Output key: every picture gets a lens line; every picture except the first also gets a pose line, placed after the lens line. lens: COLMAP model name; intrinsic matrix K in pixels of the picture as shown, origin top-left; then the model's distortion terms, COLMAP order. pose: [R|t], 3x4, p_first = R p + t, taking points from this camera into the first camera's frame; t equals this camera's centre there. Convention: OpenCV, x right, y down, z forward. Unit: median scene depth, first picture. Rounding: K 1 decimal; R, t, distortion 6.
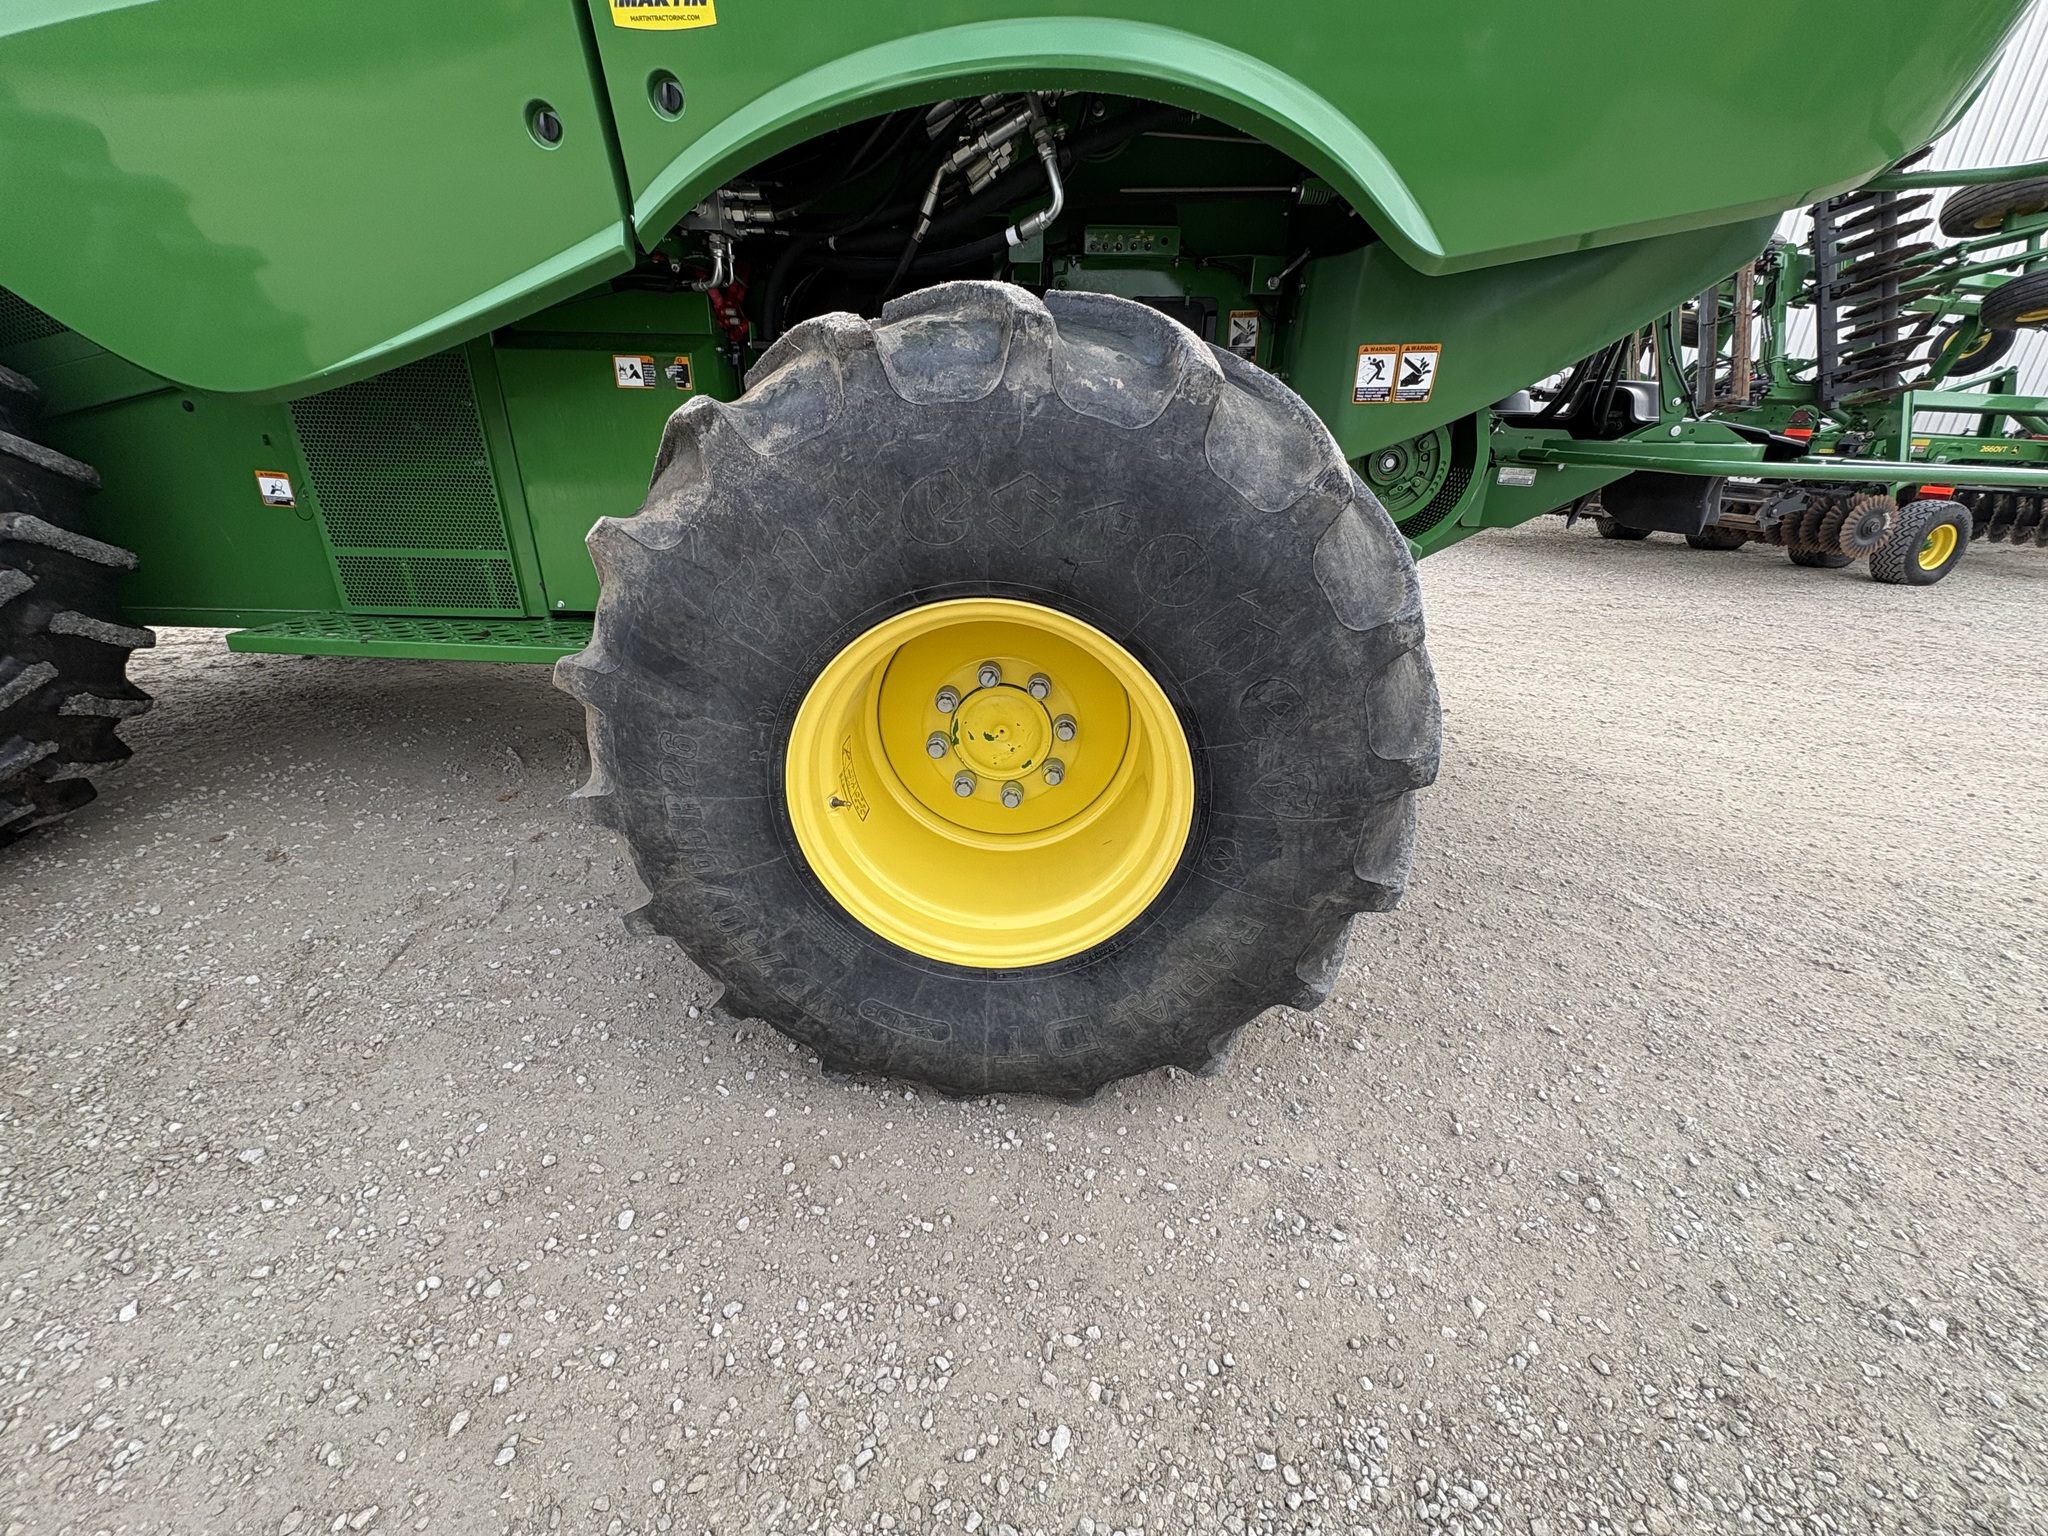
lens RADIAL K [[812.8, 0, 1026.2], [0, 812.8, 768.9], [0, 0, 1]] dist [-0.001188, 0.000327]
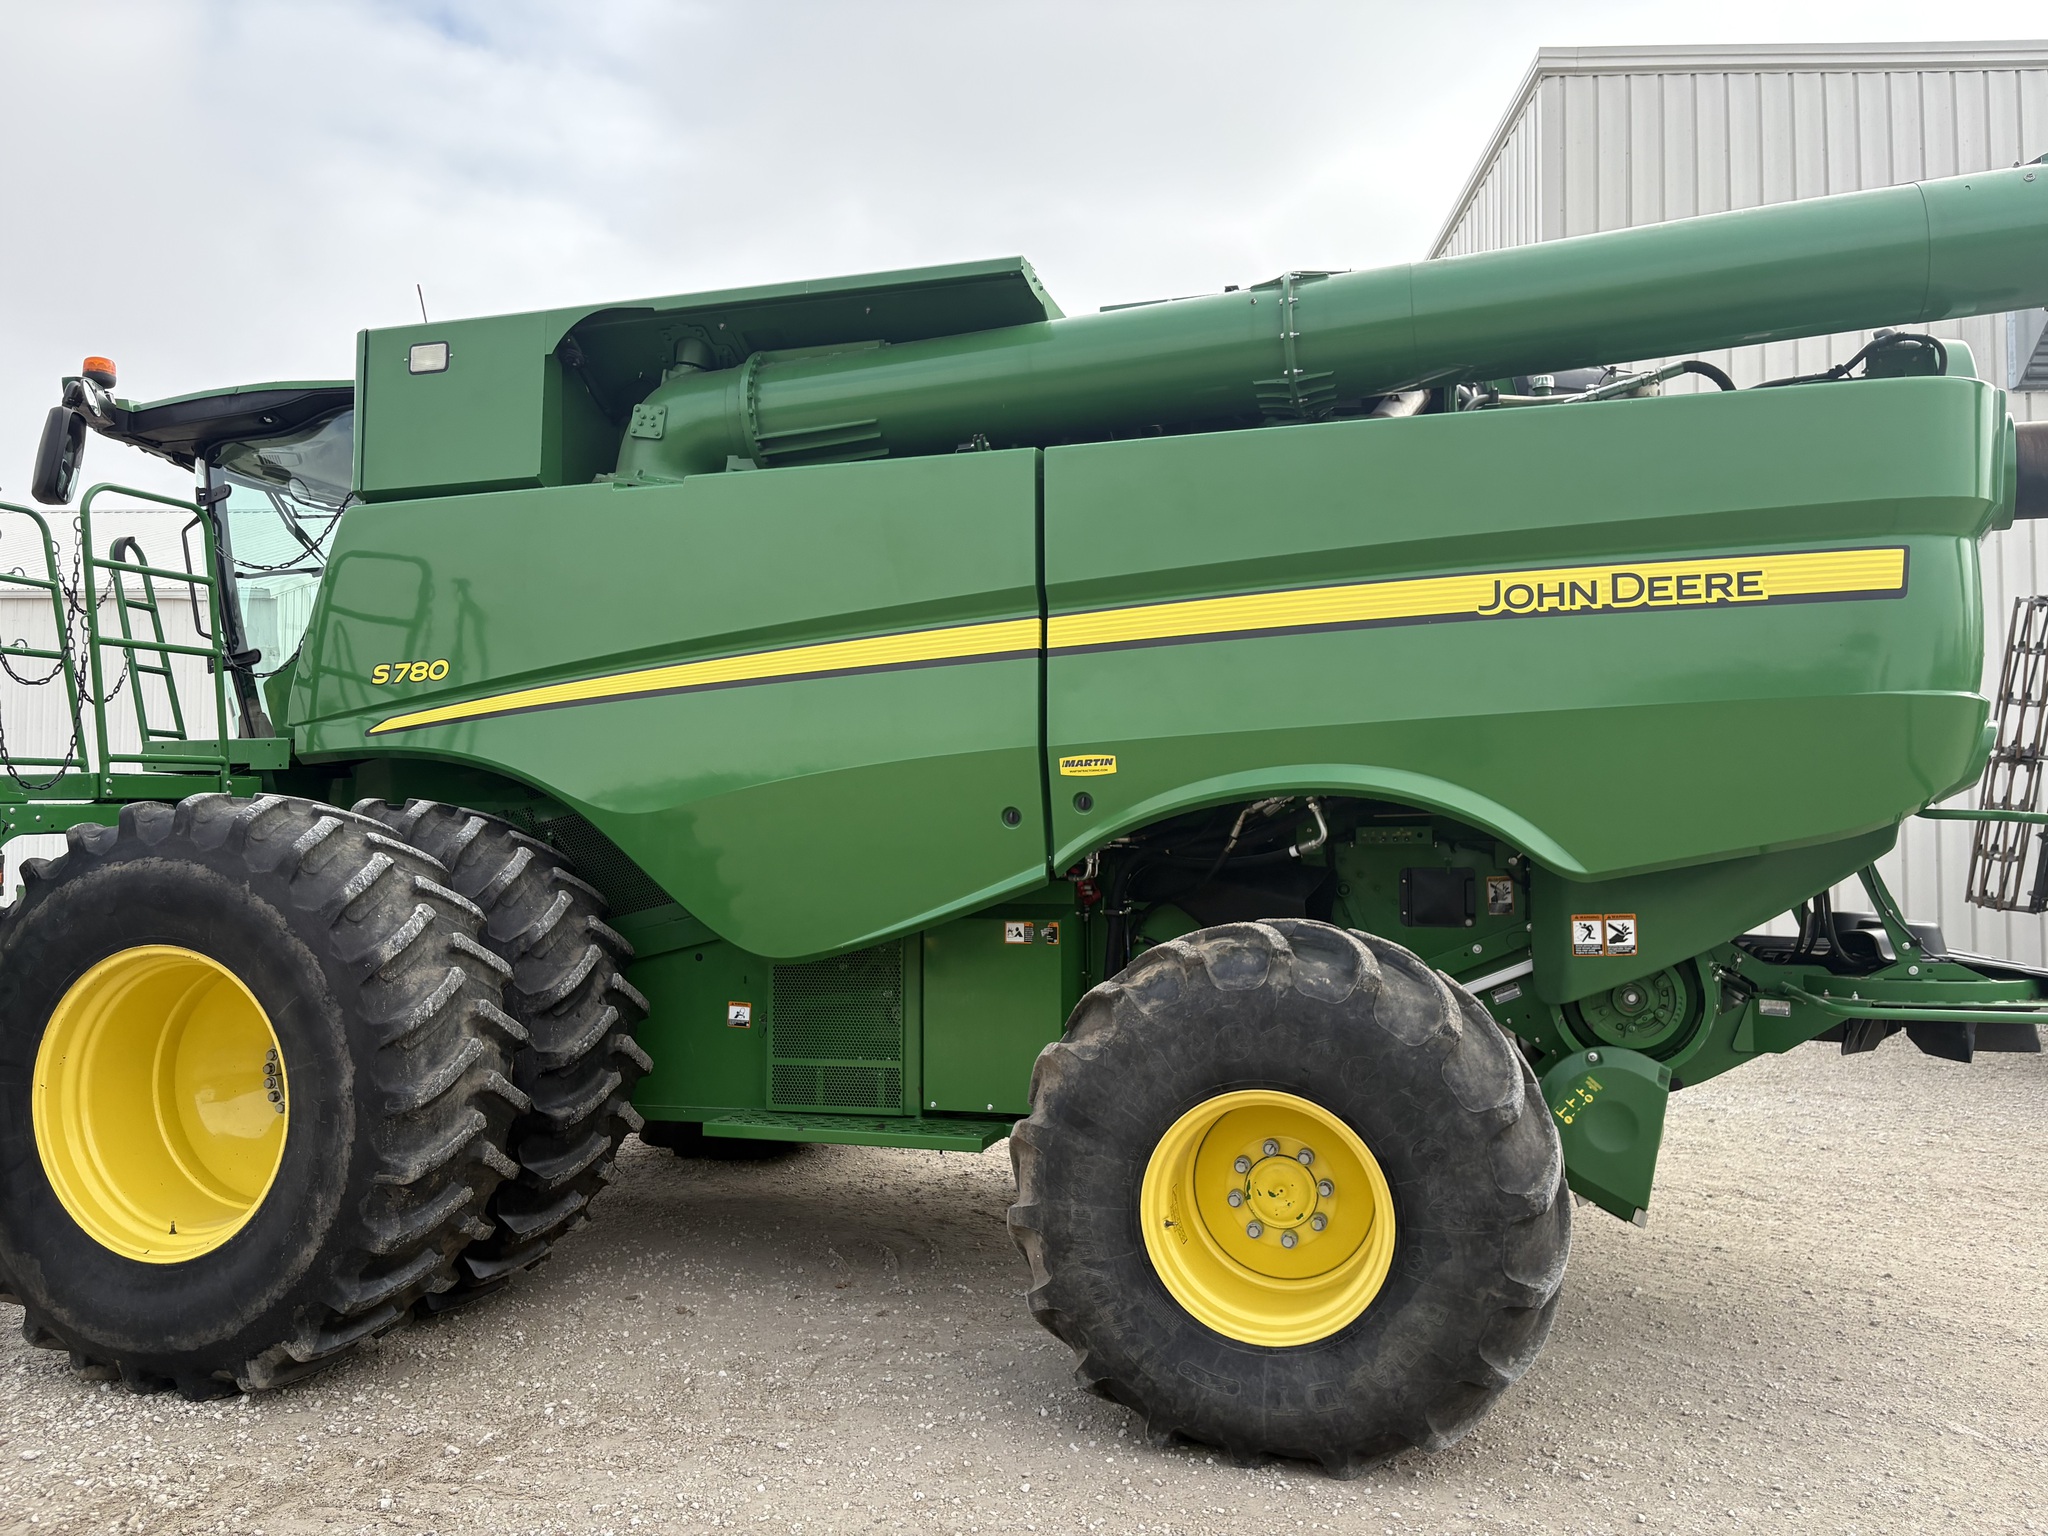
lens RADIAL K [[1563.2, 0, 1024.7], [0, 1563.2, 790.7], [0, 0, 1]] dist [0.104907, -0.149502]
pose [[0.967115, -0.033418, -0.252133, 0.292695], [-0.077180, 0.906025, -0.416128, 0.576902], [0.242345, 0.421903, 0.873651, -2.077777]]
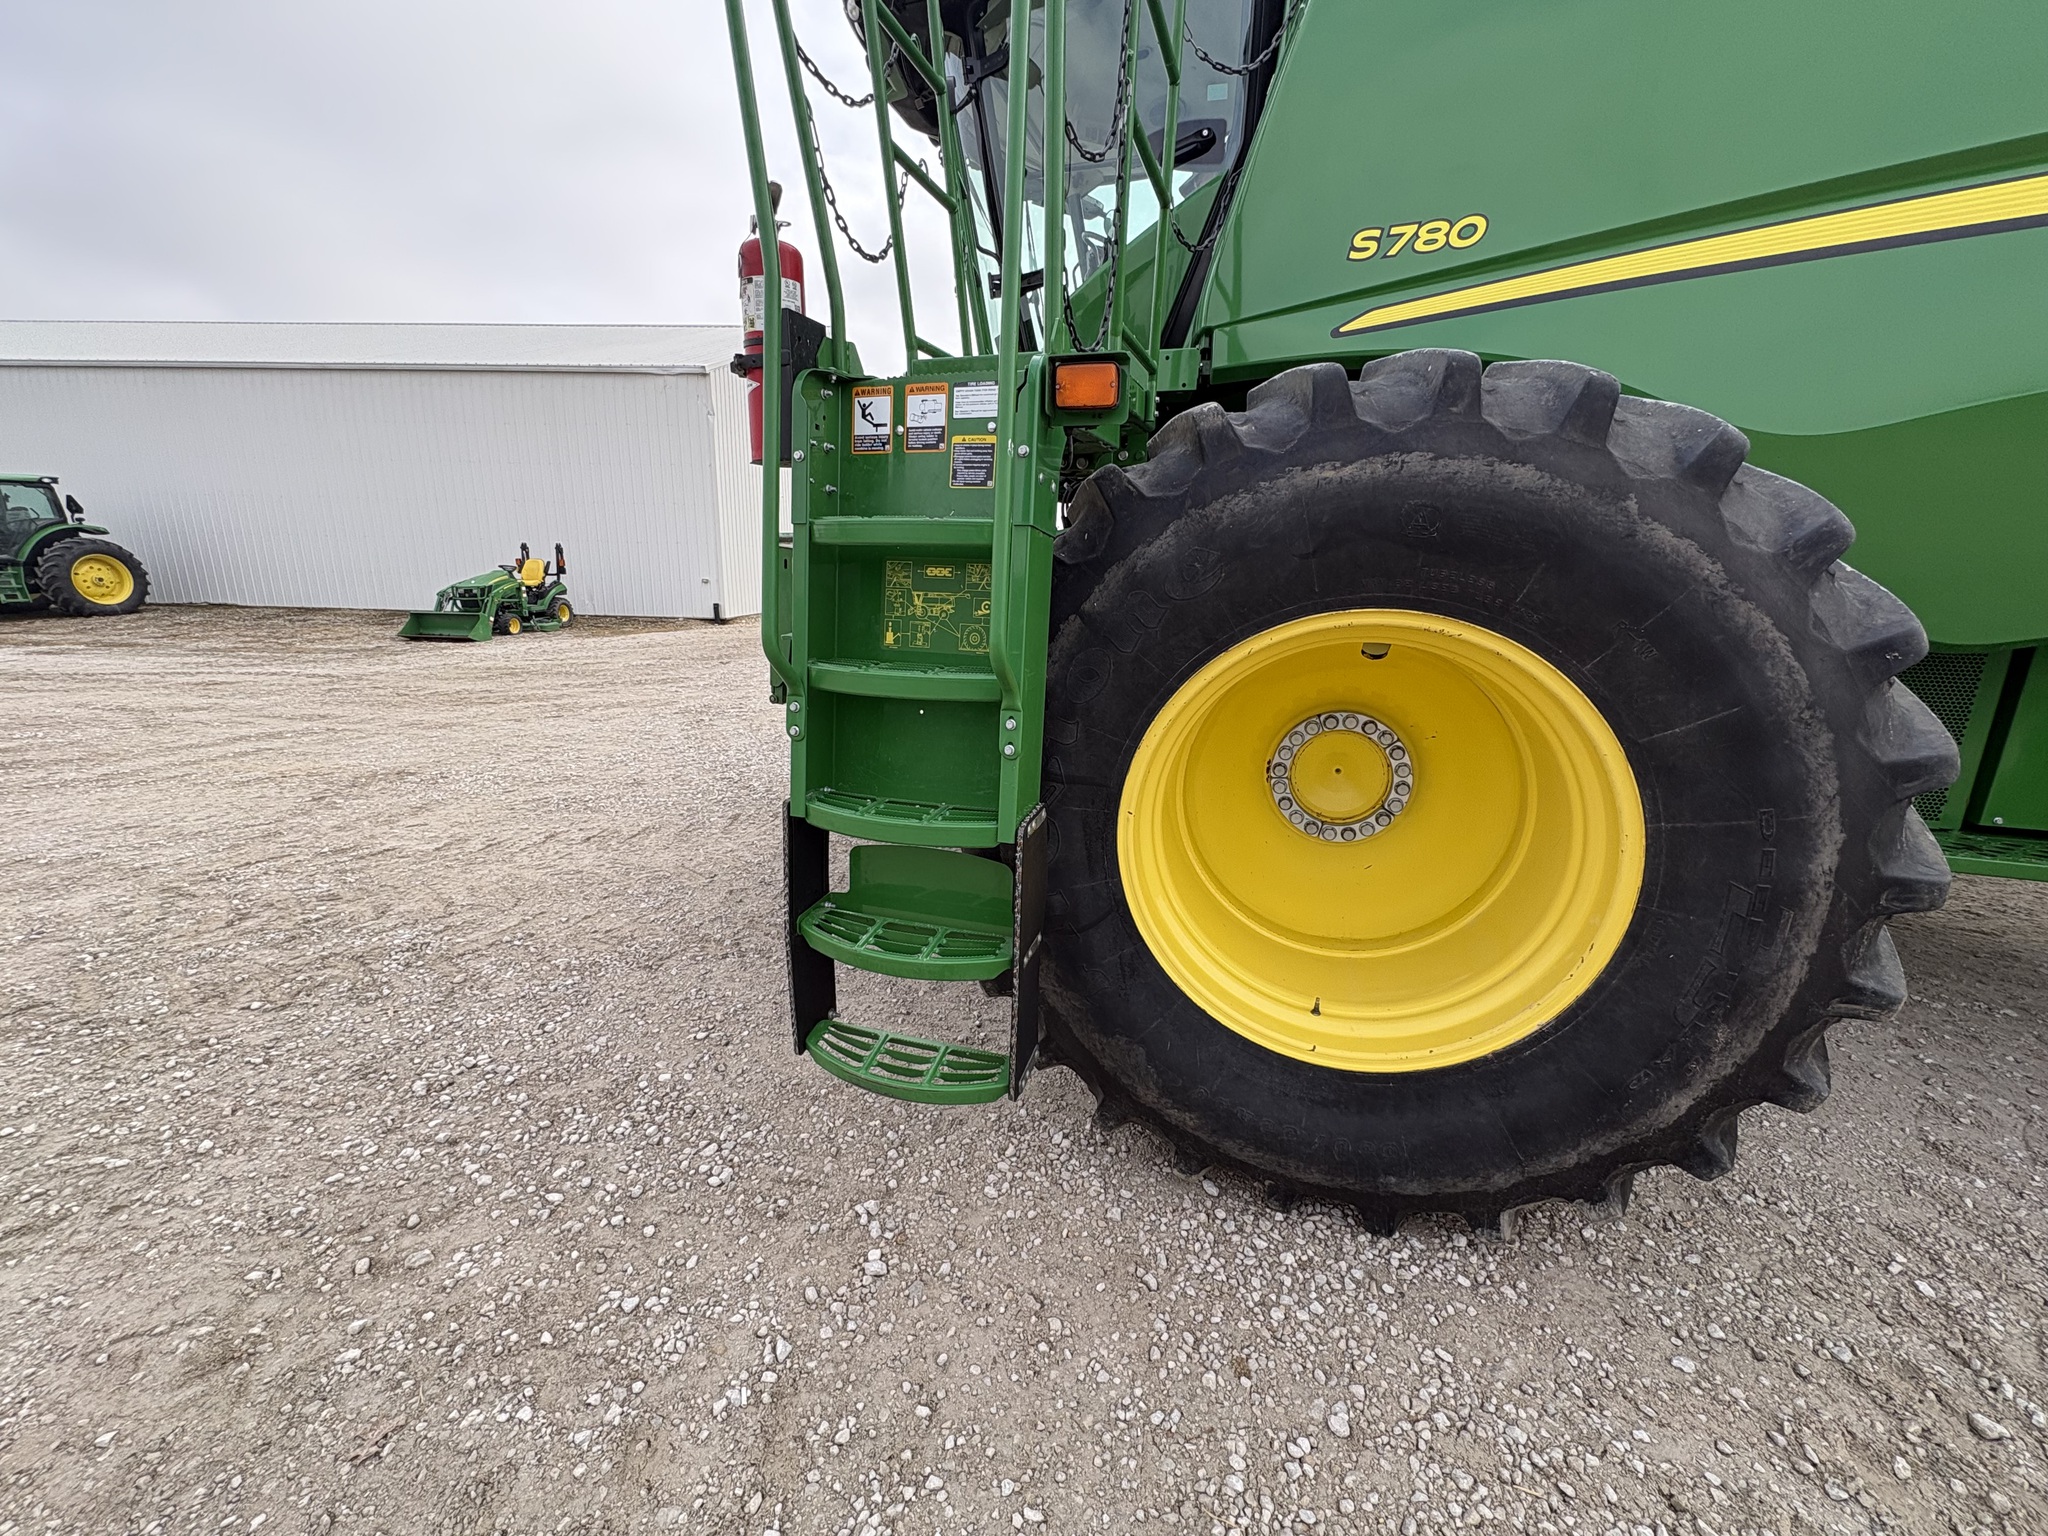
lens RADIAL K [[812.8, 0, 1026.2], [0, 812.8, 768.9], [0, 0, 1]] dist [-0.001188, 0.000327]
pose [[0.960850, 0.061252, -0.270212, -2.488179], [-0.102657, 0.984550, -0.141857, 0.008915], [0.257348, 0.164043, 0.952293, -0.518149]]
